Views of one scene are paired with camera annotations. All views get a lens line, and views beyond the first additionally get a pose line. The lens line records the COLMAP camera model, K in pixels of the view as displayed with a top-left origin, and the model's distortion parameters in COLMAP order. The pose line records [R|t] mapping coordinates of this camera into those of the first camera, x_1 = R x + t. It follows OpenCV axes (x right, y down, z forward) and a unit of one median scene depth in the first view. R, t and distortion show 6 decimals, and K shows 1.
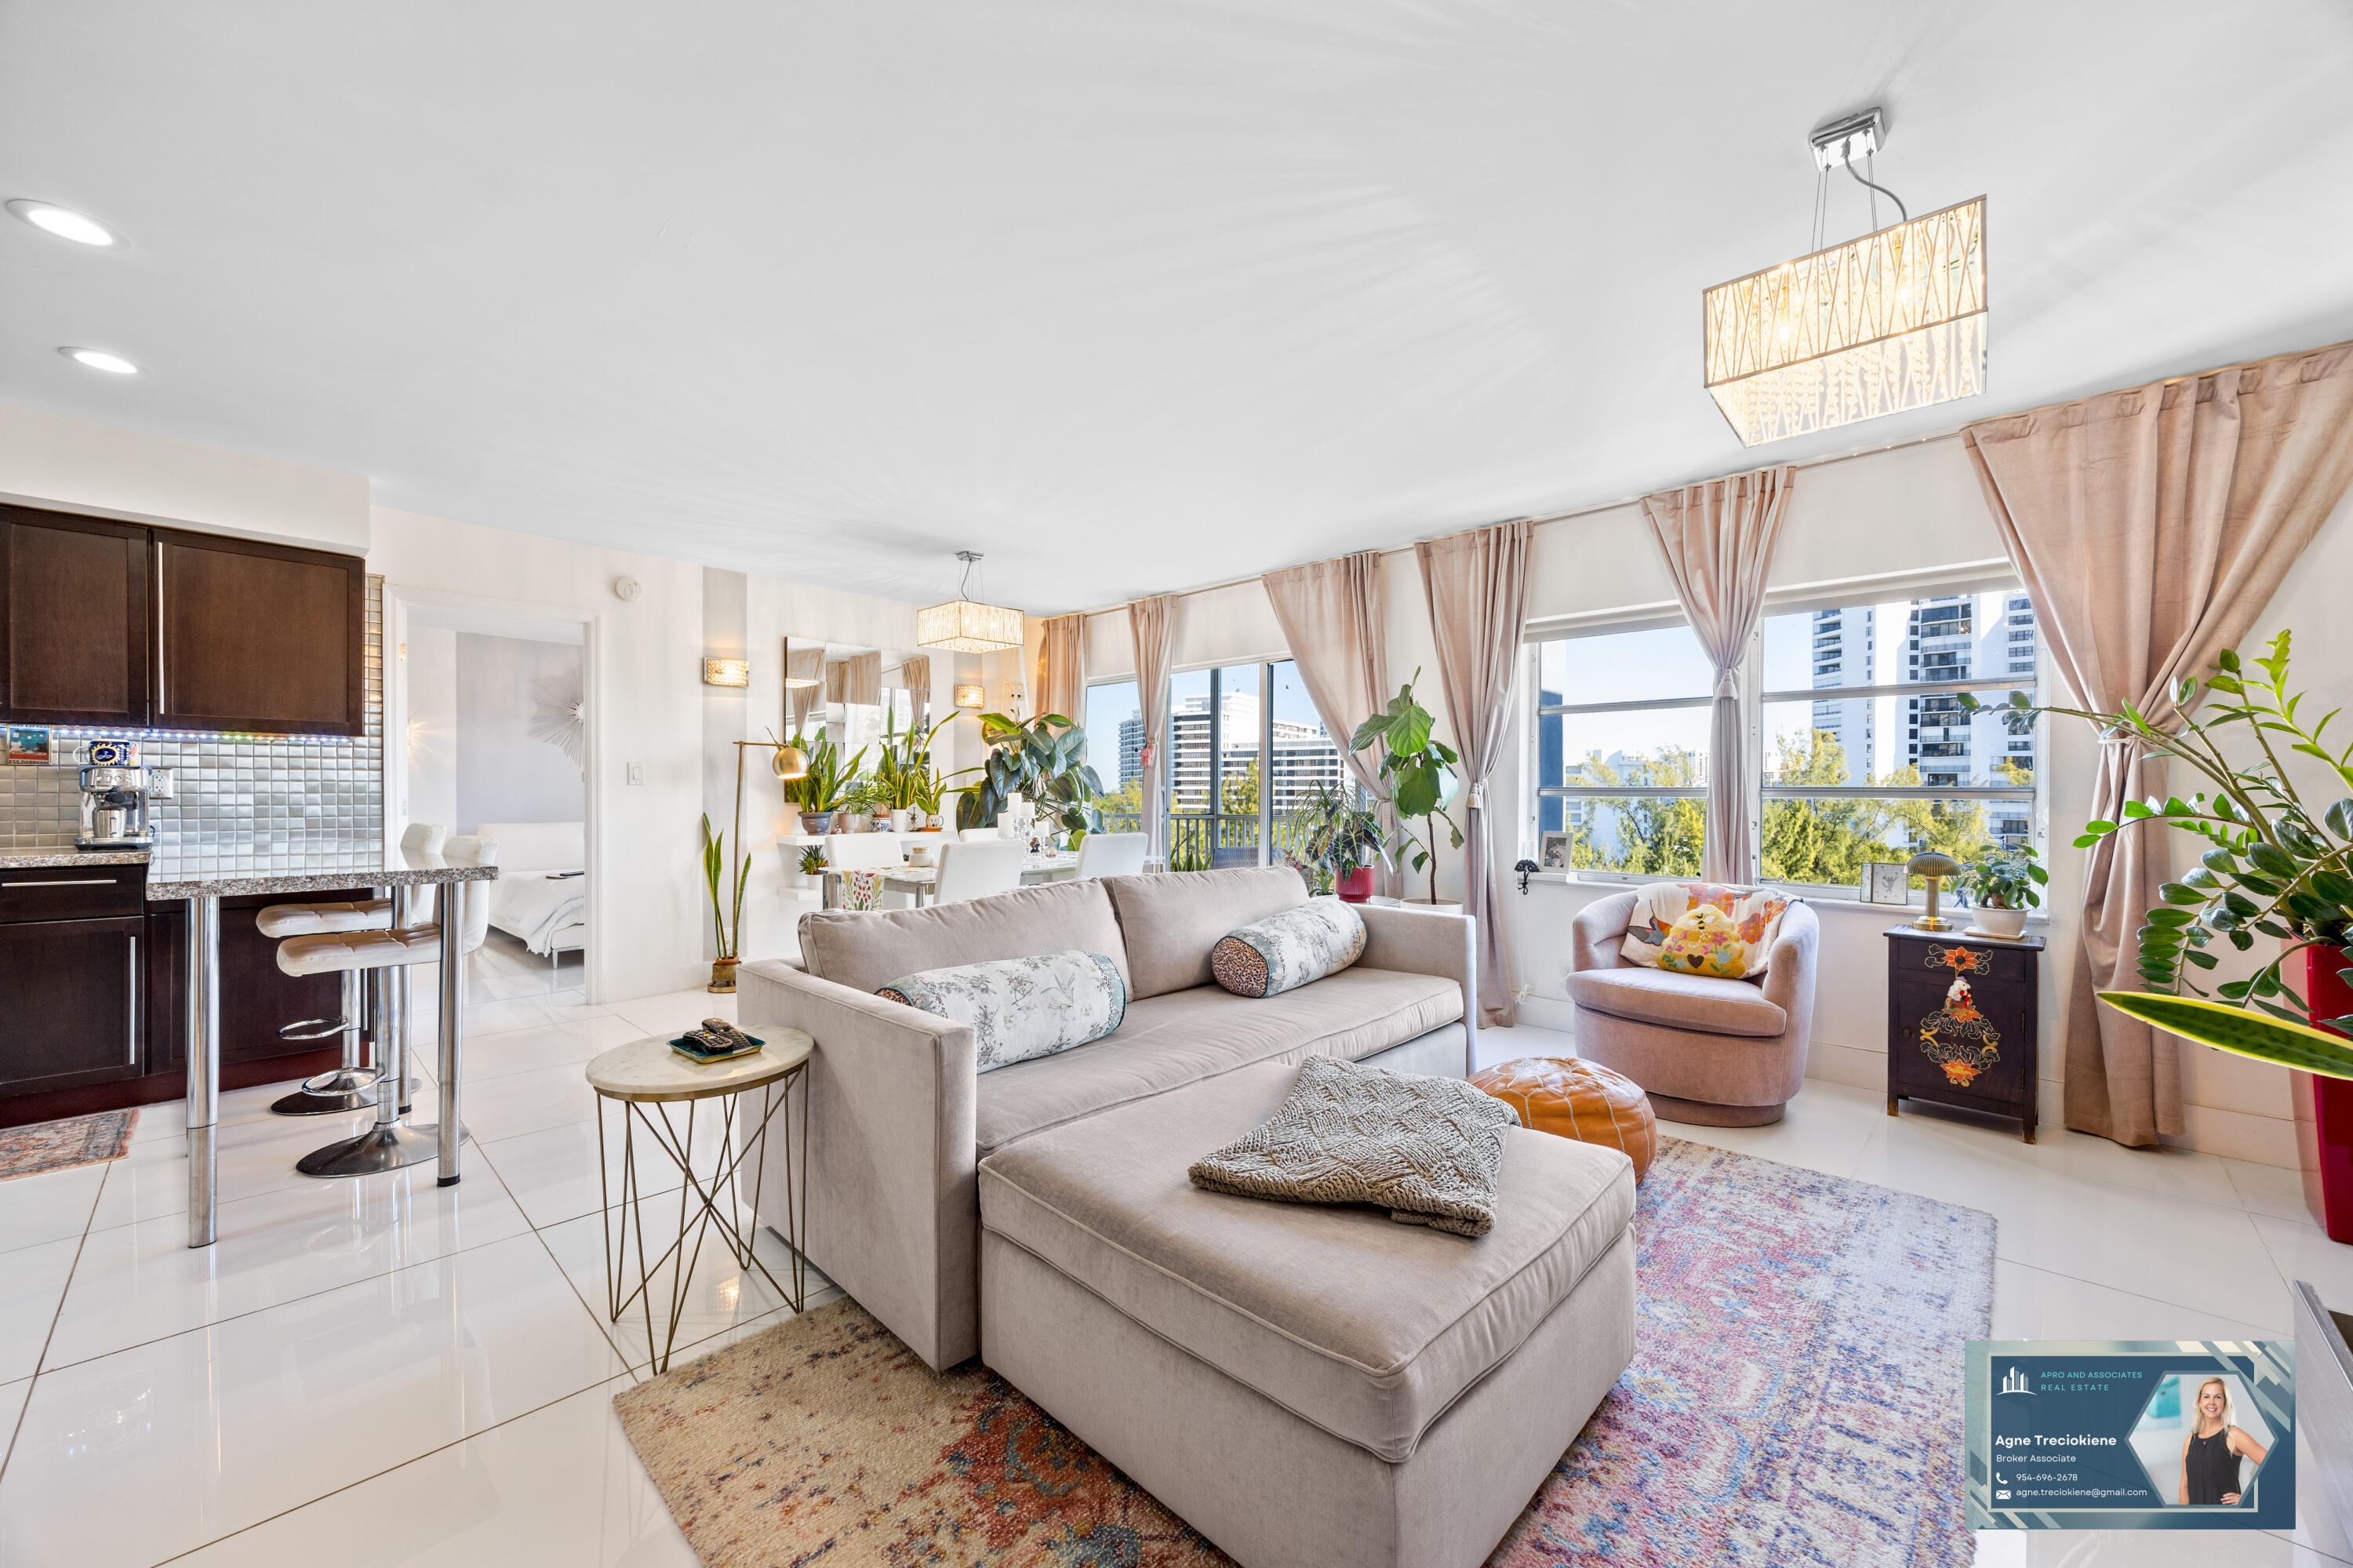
lens RADIAL K [[891.1, 0, 1171.5], [0, 891.1, 795.1], [0, 0, 1]] dist [-0.004262, -0.000488]
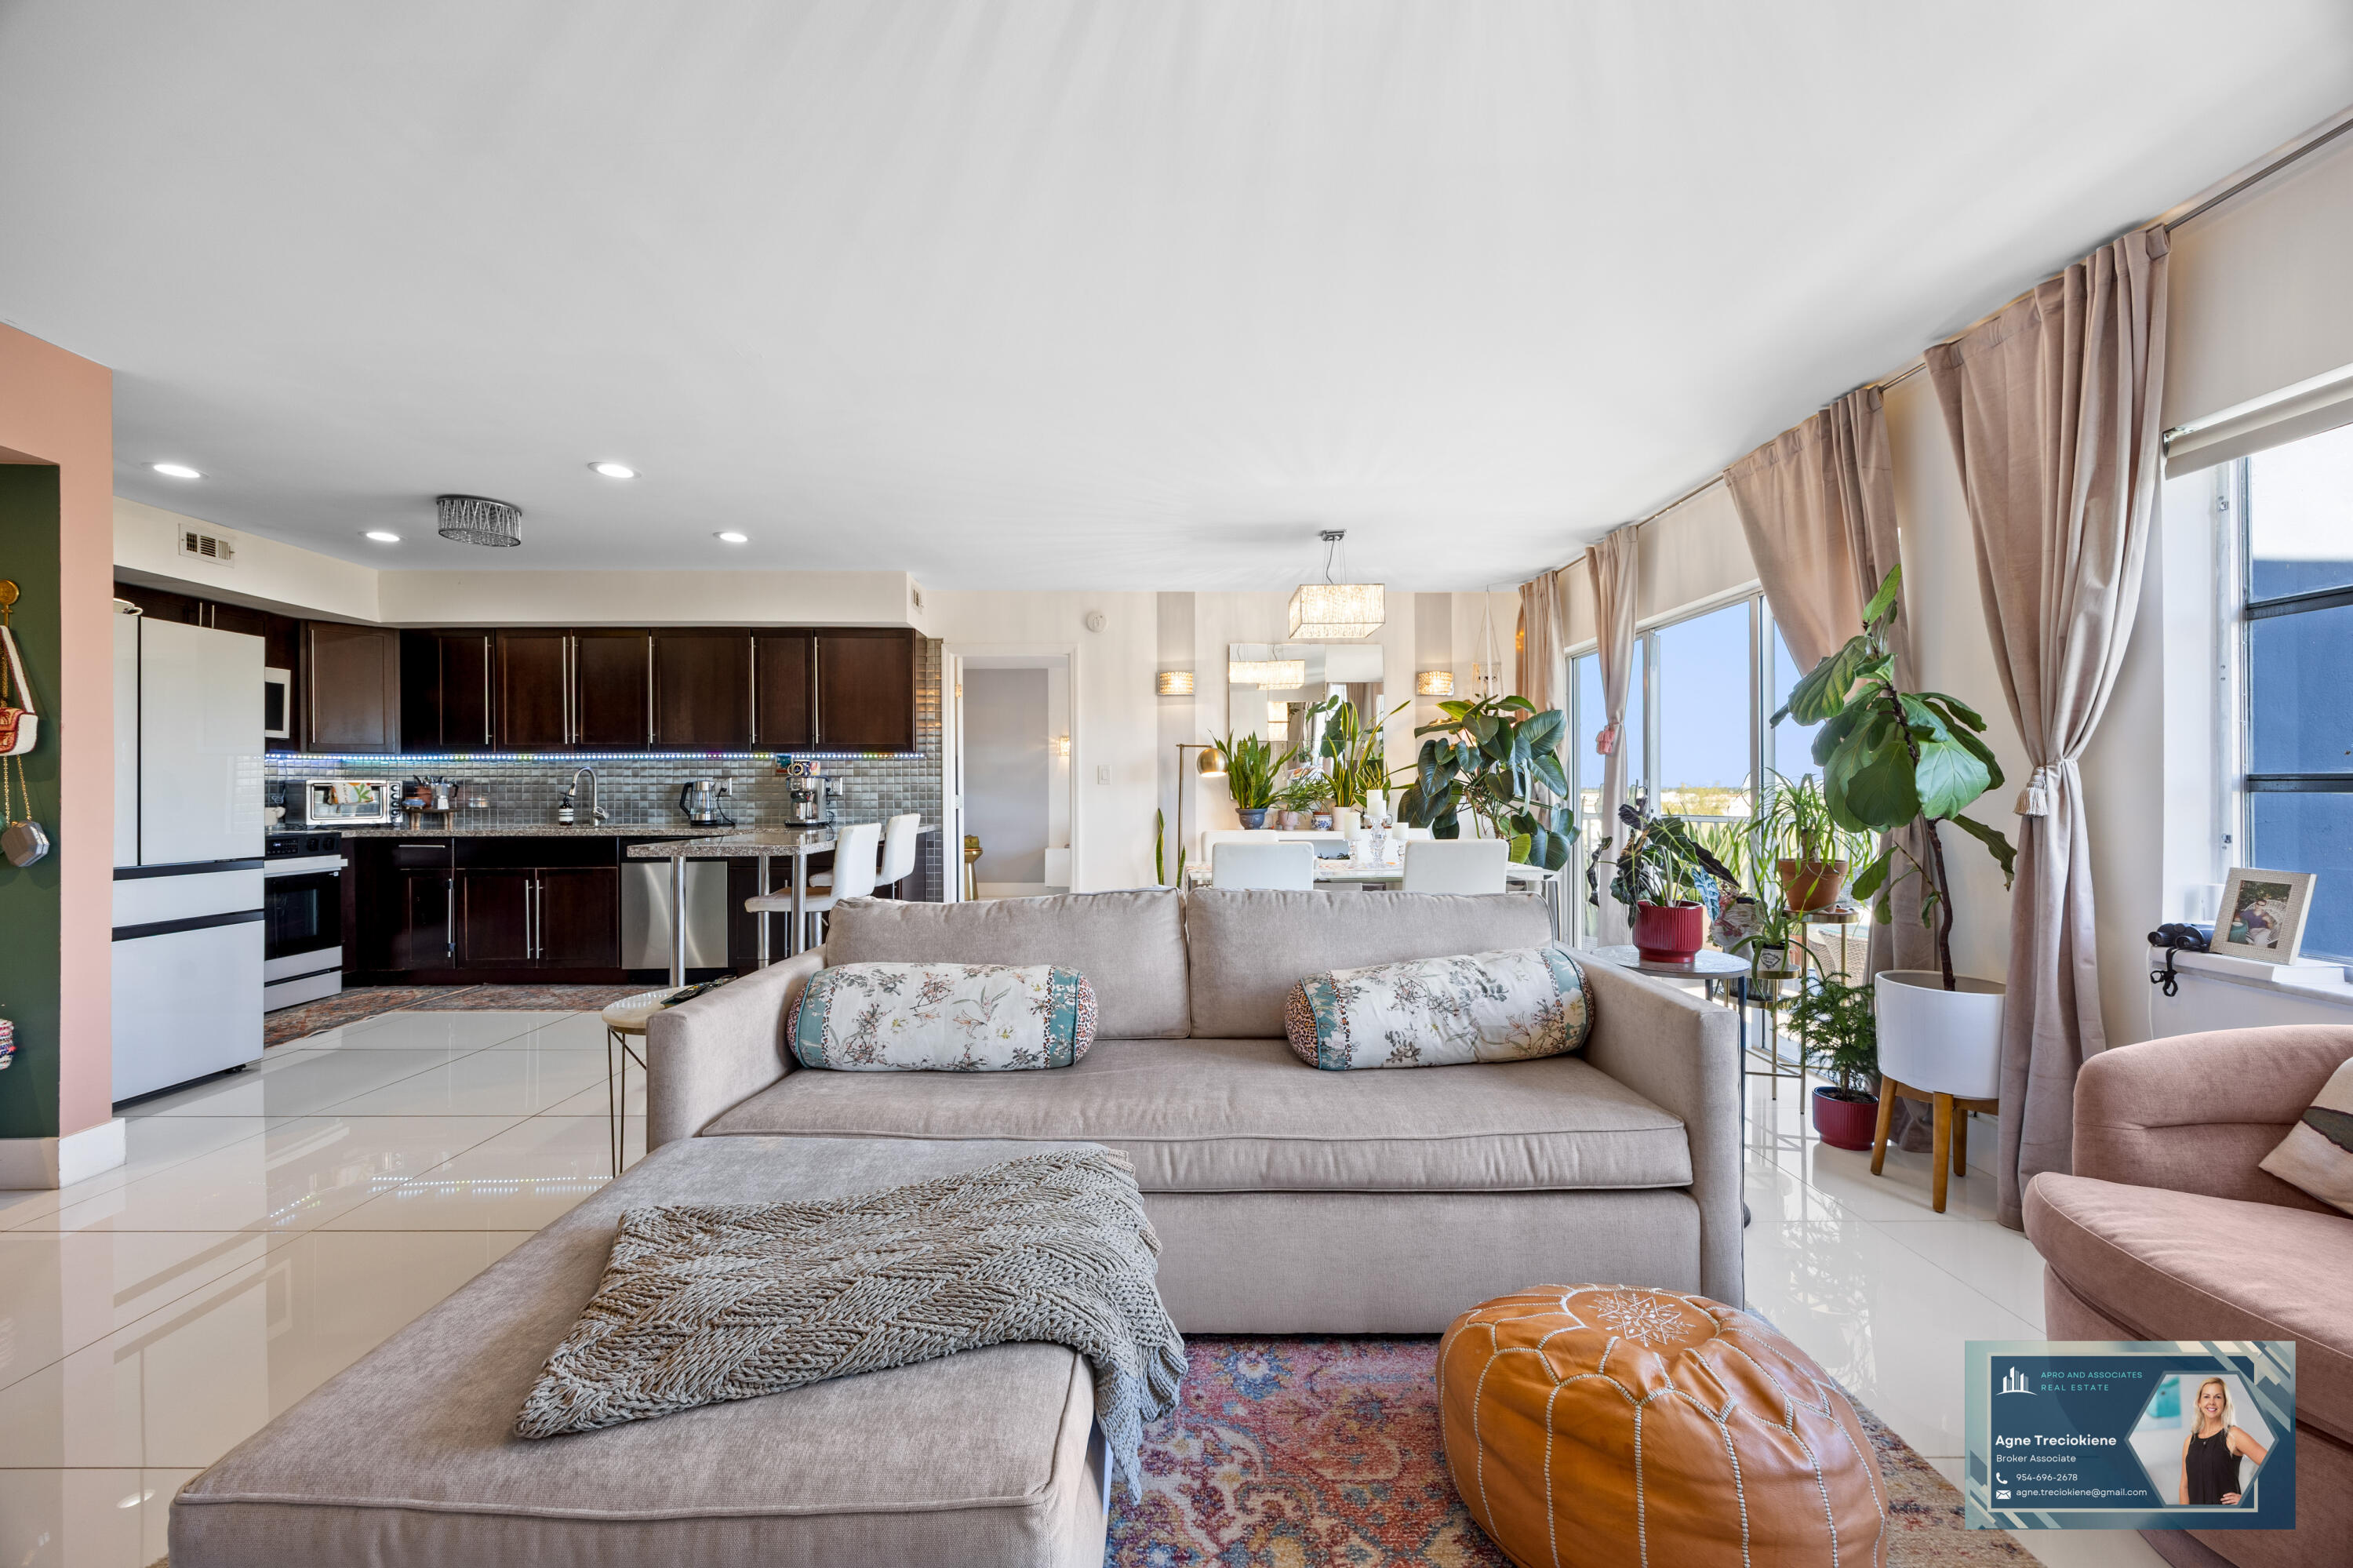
lens RADIAL K [[884.4, 0, 1168.8], [0, 884.4, 787.2], [0, 0, 1]] dist [-0.005722, 0.000261]
pose [[0.689151, -0.005849, -0.724594, 0.377749], [0.002575, 0.999981, -0.005623, -0.000683], [0.724613, 0.002009, 0.689153, 0.282506]]
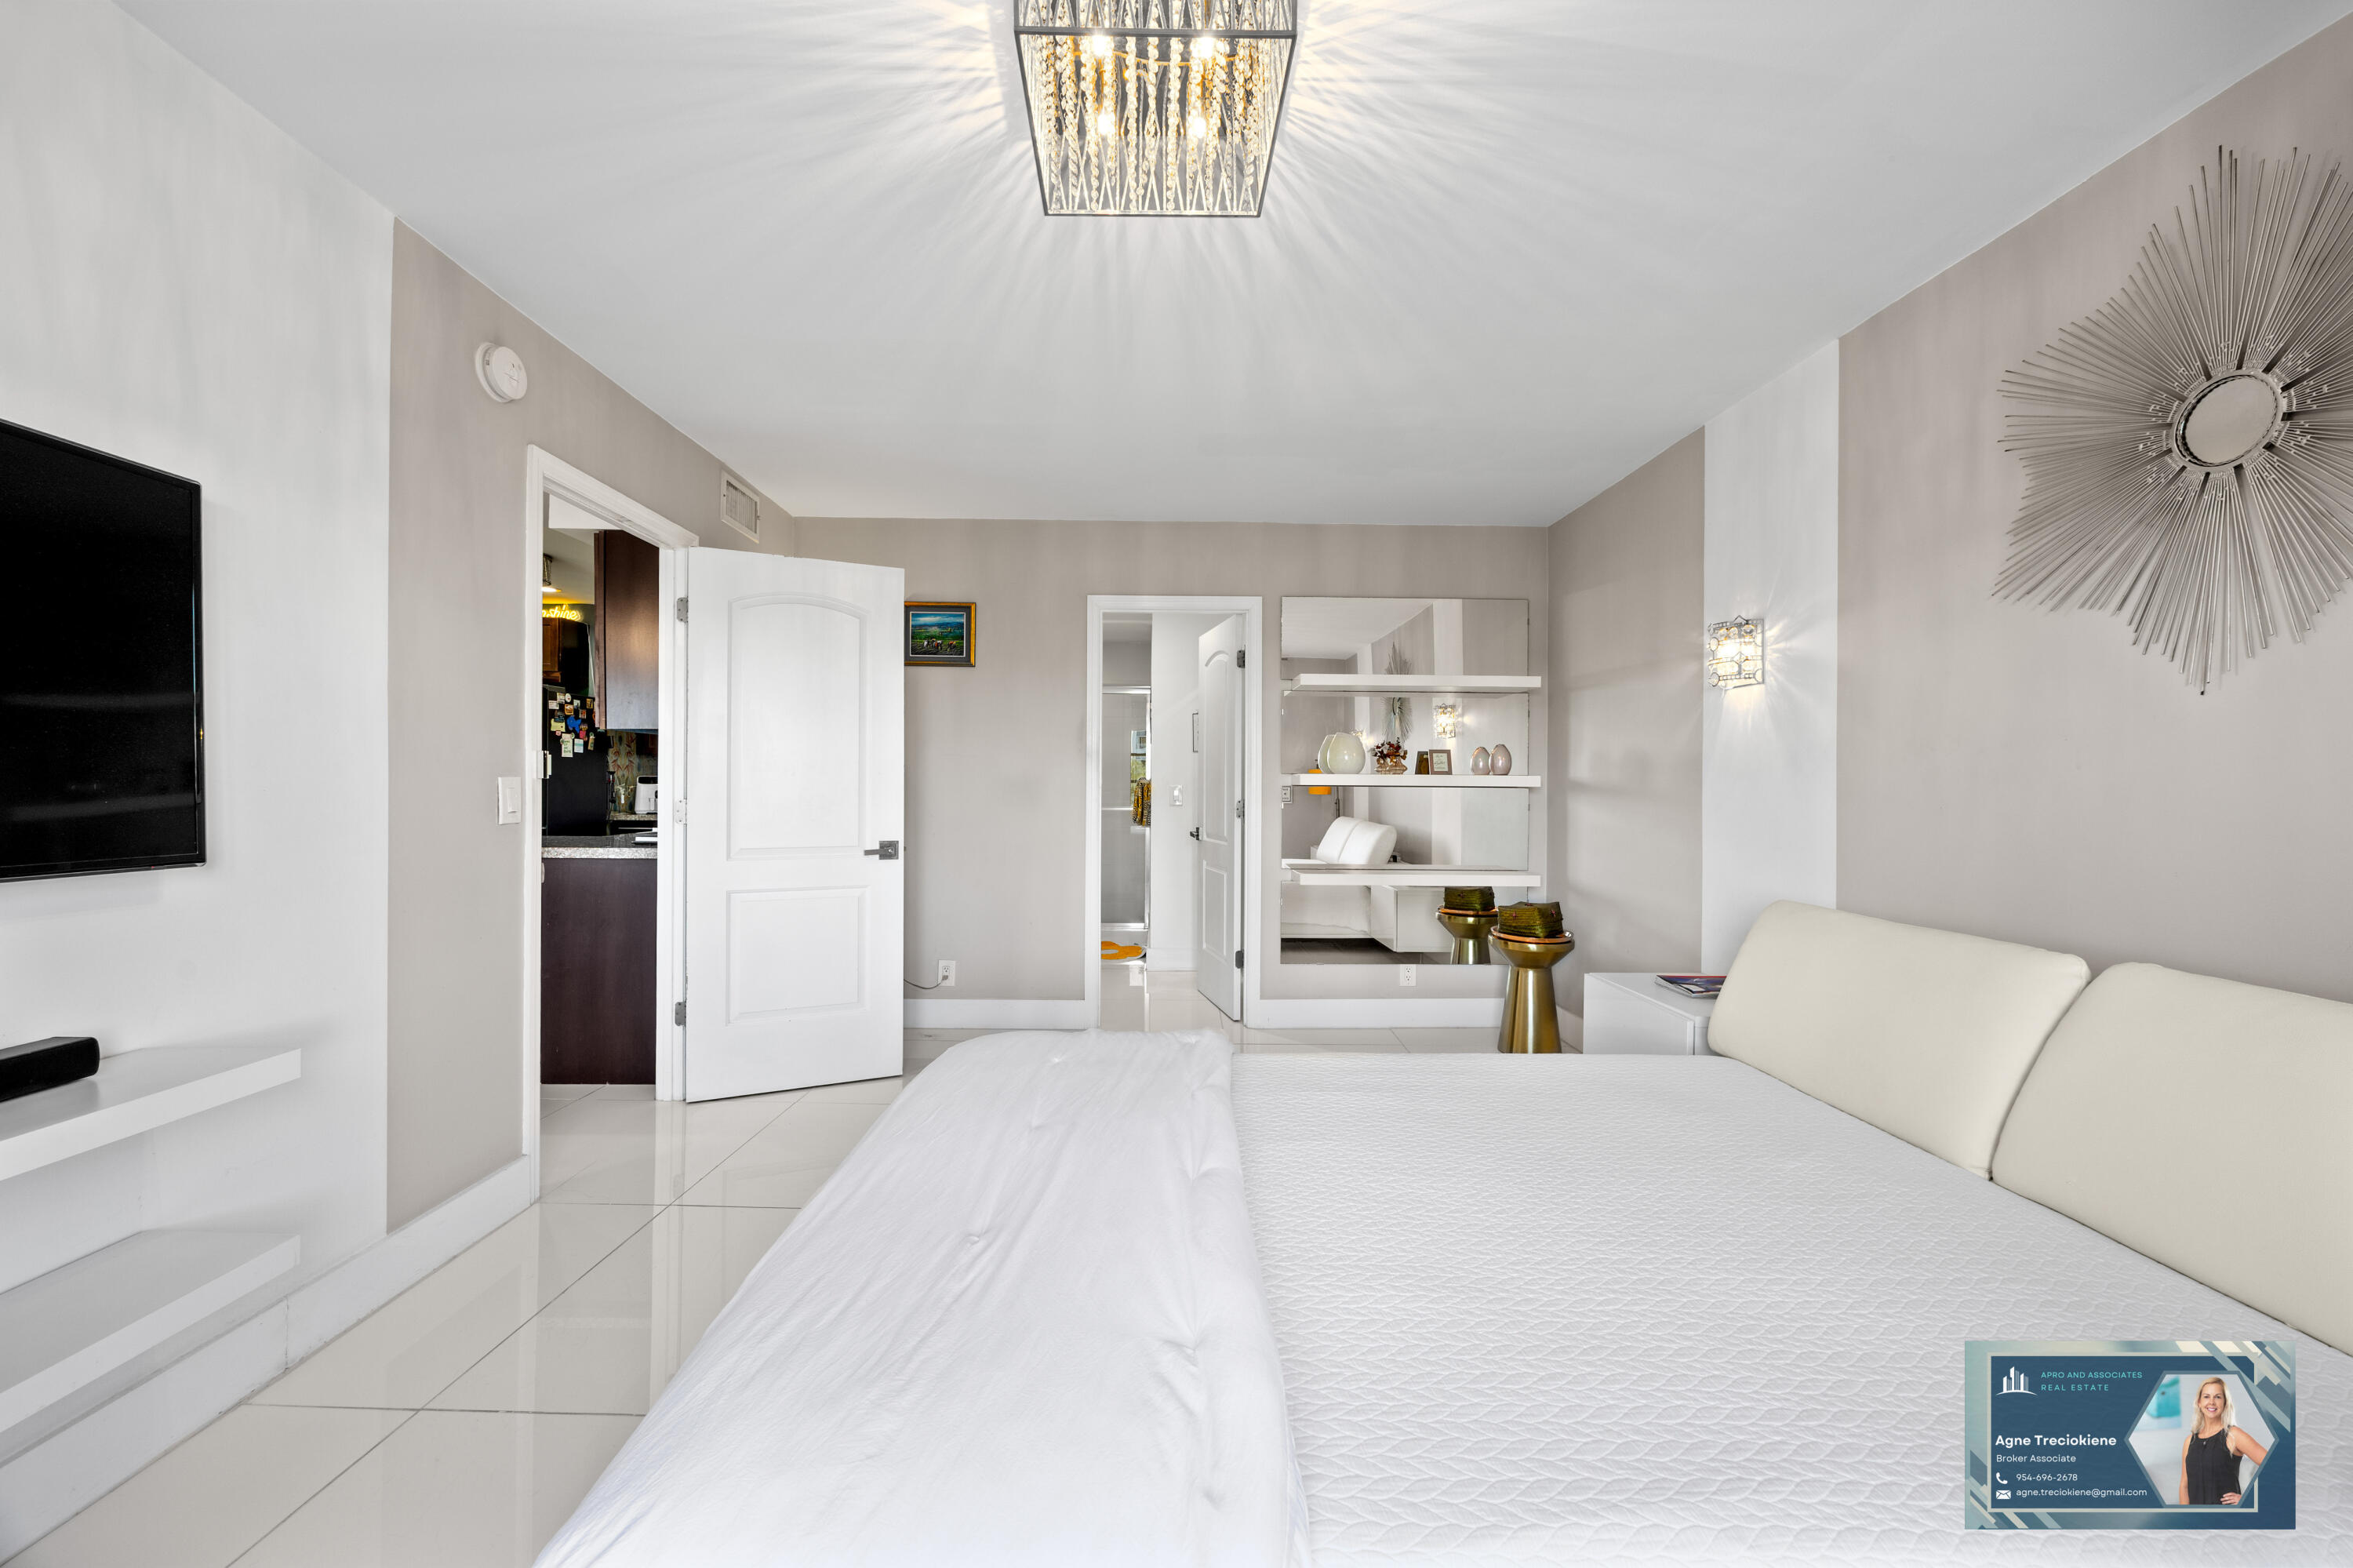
lens RADIAL K [[892.4, 0, 1176.5], [0, 892.4, 784.0], [0, 0, 1]] dist [-0.003287, -0.000453]
pose [[-0.708160, -0.007554, -0.706011, -0.667085], [-0.009125, 0.999957, -0.001546, -0.014419], [0.705993, 0.005347, -0.708199, 1.867618]]
